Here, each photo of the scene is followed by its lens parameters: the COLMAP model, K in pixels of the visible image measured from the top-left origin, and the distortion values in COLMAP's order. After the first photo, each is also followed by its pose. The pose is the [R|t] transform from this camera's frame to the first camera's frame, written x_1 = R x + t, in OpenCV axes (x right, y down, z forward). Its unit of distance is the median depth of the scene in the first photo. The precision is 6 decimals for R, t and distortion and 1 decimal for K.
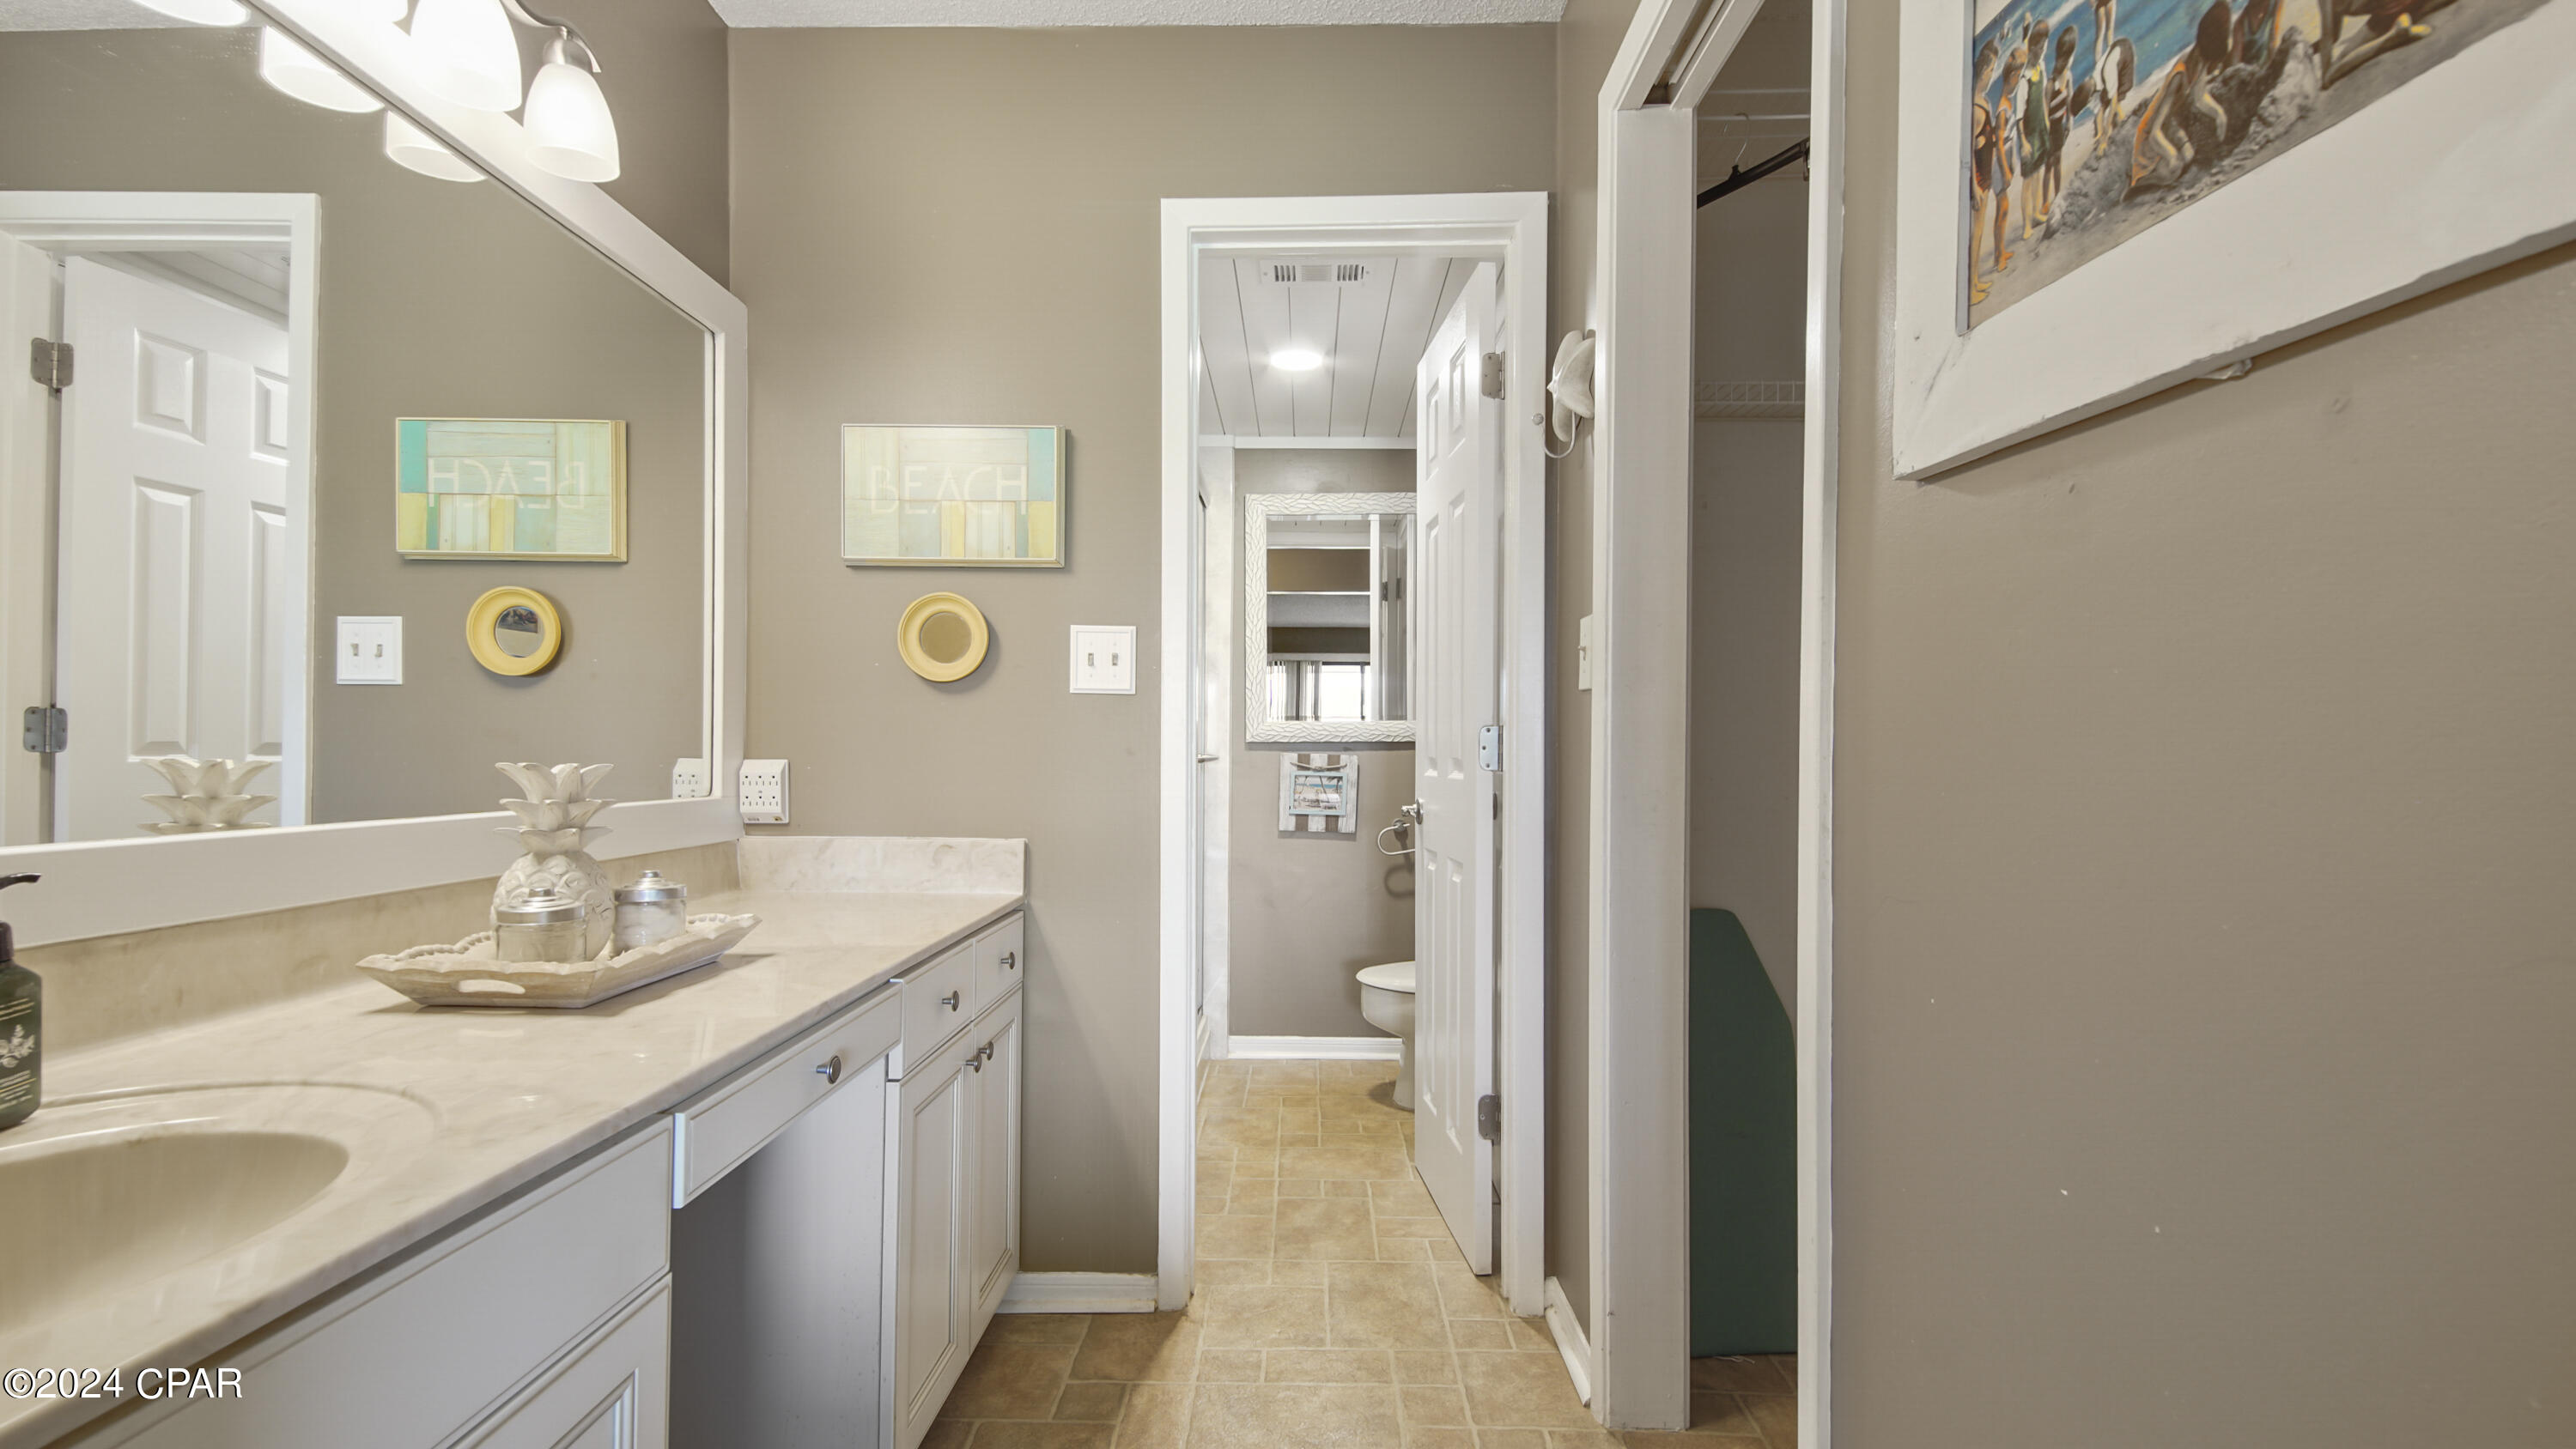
lens RADIAL K [[1172.2, 0, 1275.7], [0, 1172.2, 785.7], [0, 0, 1]] dist [0.028224, -0.015202]
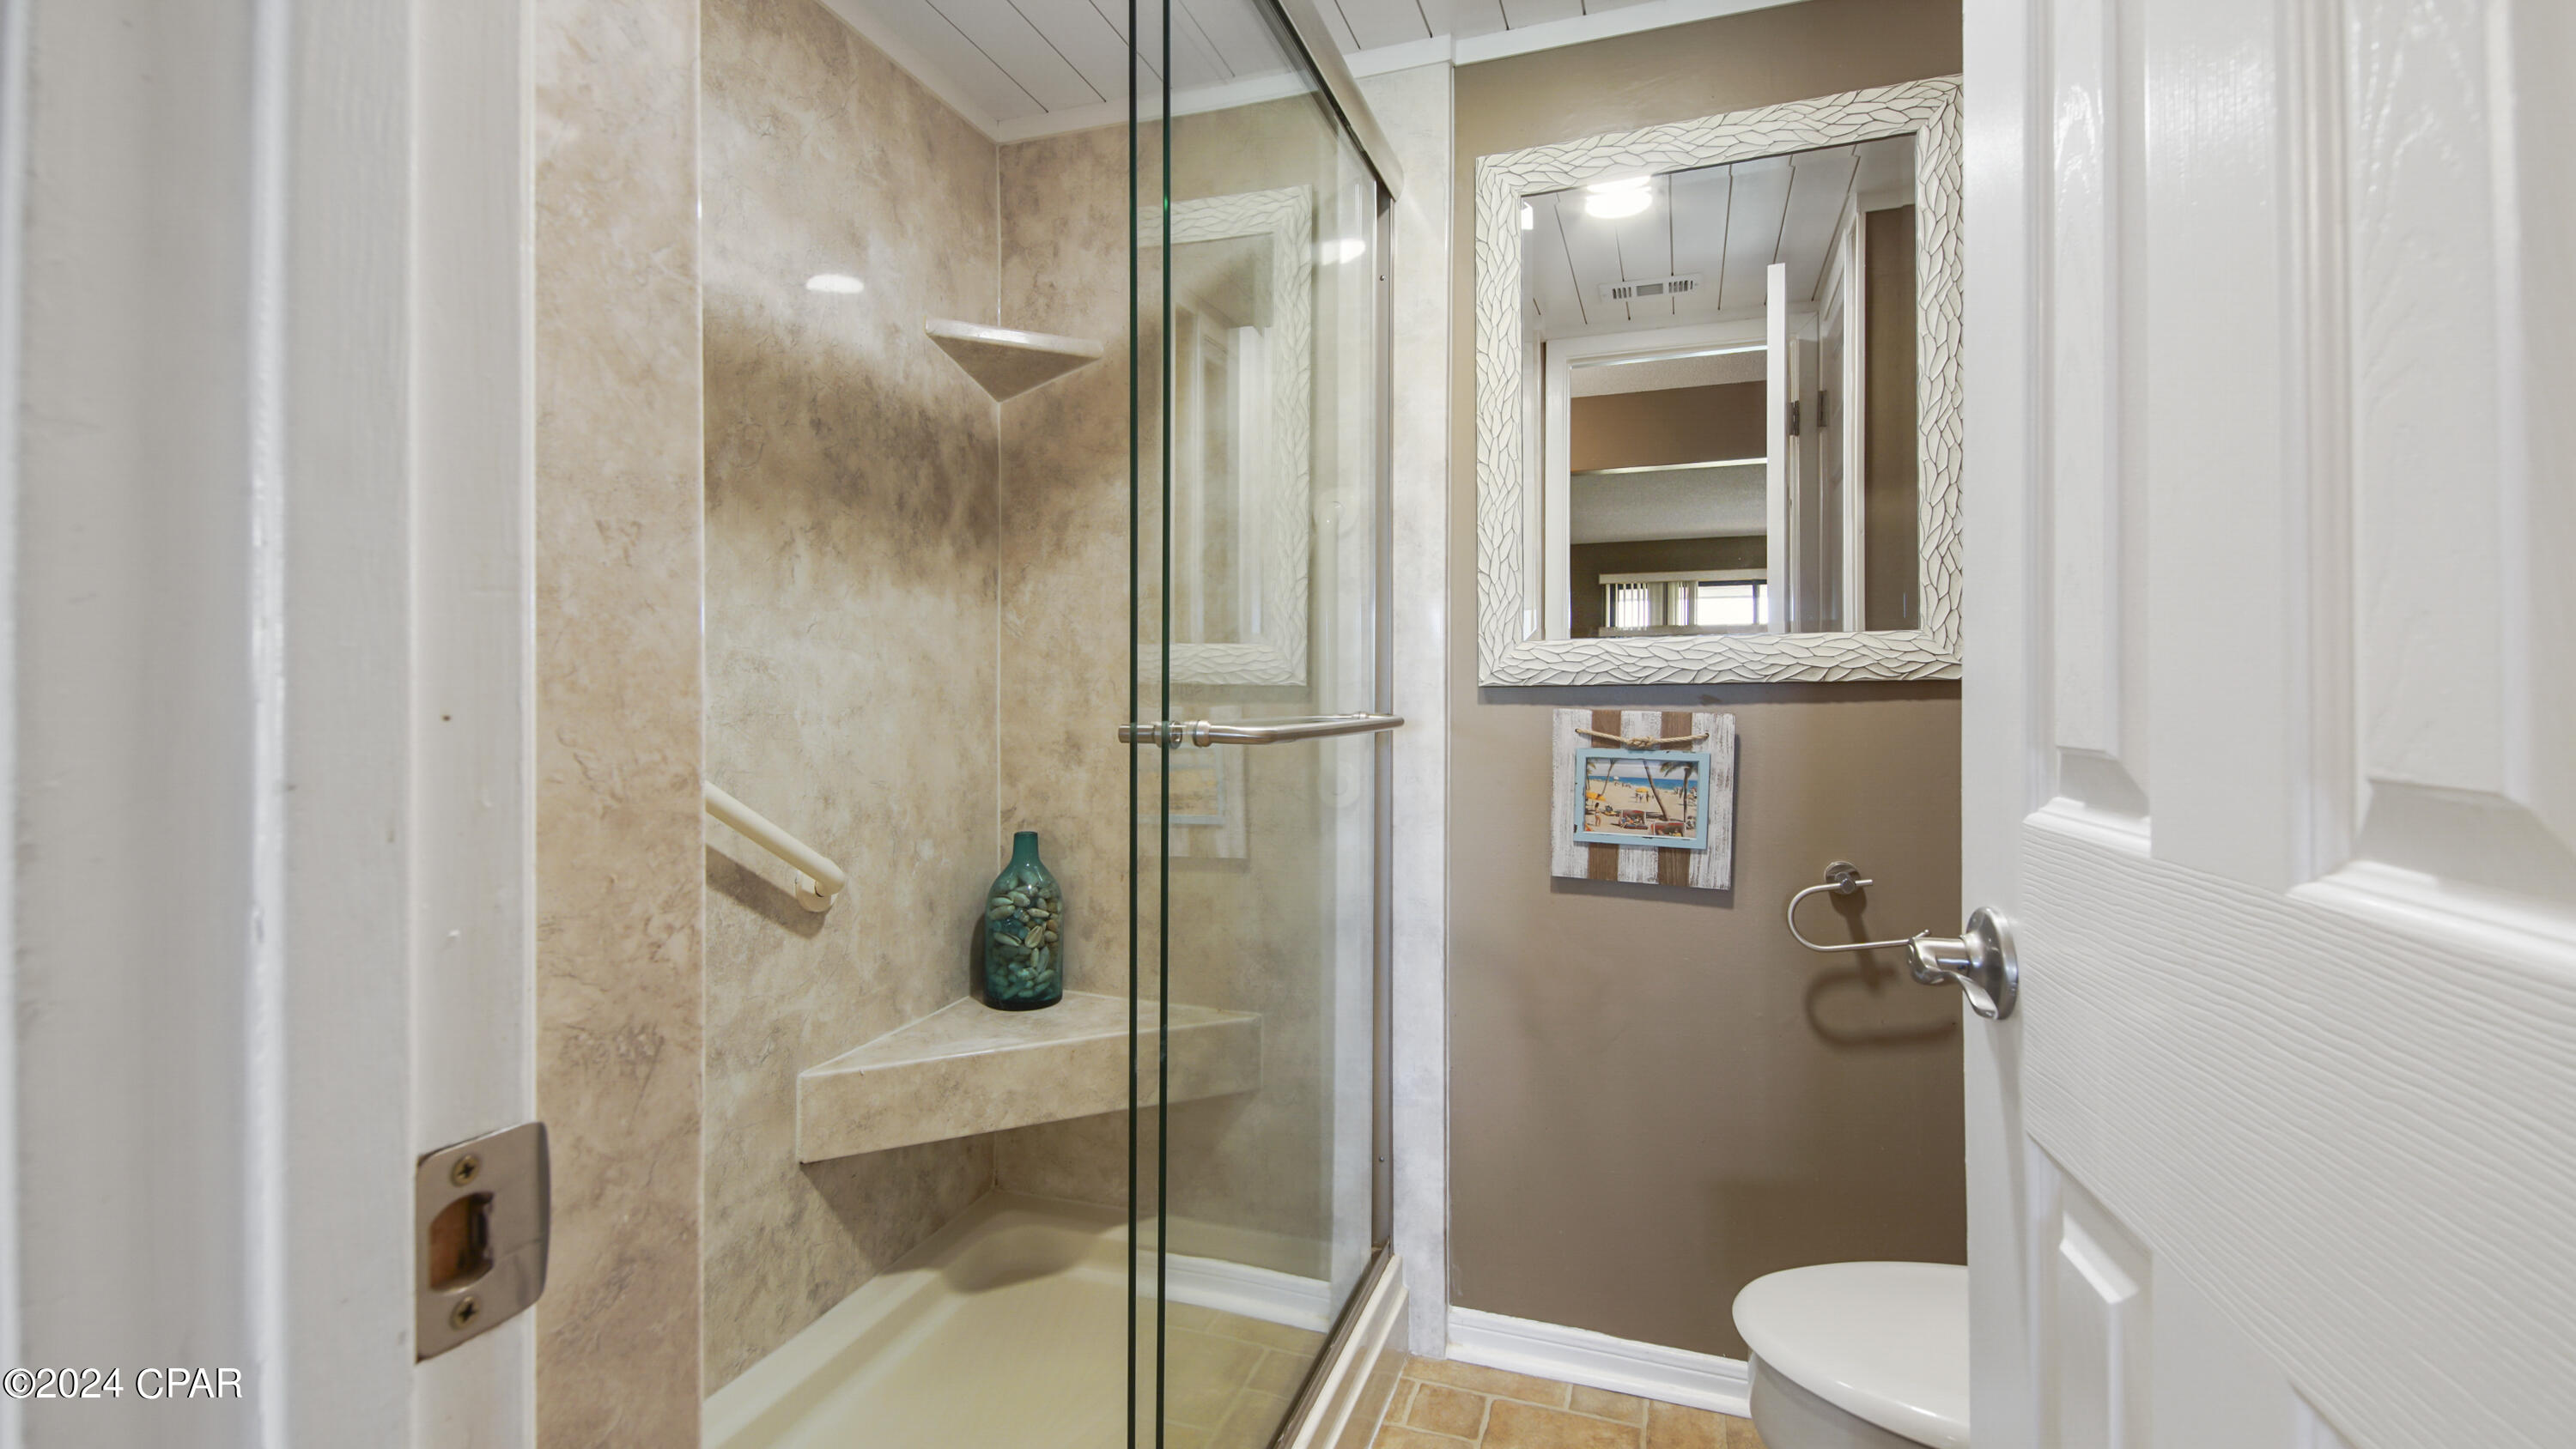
lens RADIAL K [[1134.8, 0, 1270.7], [0, 1134.8, 718.7], [0, 0, 1]] dist [0.049153, -0.028849]
pose [[0.946339, -0.003965, -0.323151, 0.043591], [0.000456, 0.999940, -0.010934, -0.019379], [0.323175, 0.010200, 0.946284, 0.538986]]
